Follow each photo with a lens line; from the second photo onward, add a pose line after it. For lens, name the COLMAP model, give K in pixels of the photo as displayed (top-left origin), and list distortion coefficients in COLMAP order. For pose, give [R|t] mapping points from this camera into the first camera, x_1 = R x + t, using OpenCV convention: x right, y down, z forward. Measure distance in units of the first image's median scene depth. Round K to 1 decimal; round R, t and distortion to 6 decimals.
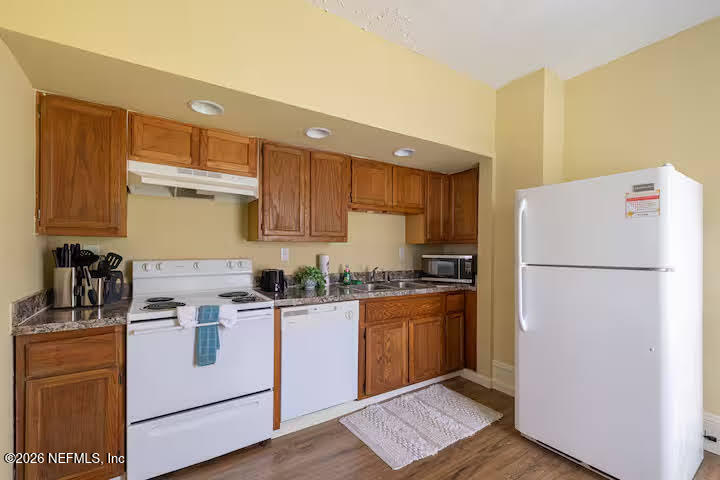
lens RADIAL K [[331.6, 0, 359.8], [0, 331.6, 245.7], [0, 0, 1]] dist [0.004595, -0.000011]
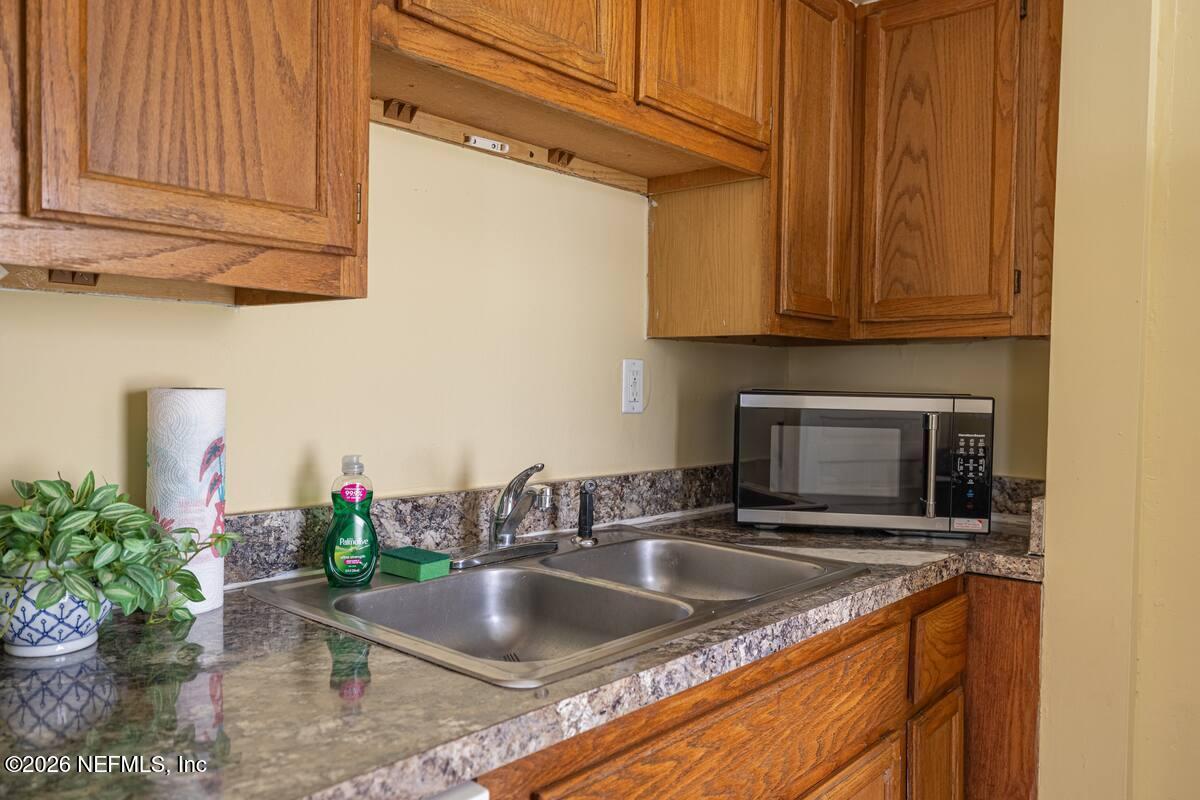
lens RADIAL K [[896.1, 0, 599.7], [0, 896.1, 395.5], [0, 0, 1]] dist [0.004613, 0.000313]
pose [[0.963412, 0.004523, 0.267986, -0.038471], [-0.012116, 0.999570, 0.026685, 0.016665], [-0.267750, -0.028956, 0.963053, 0.554213]]
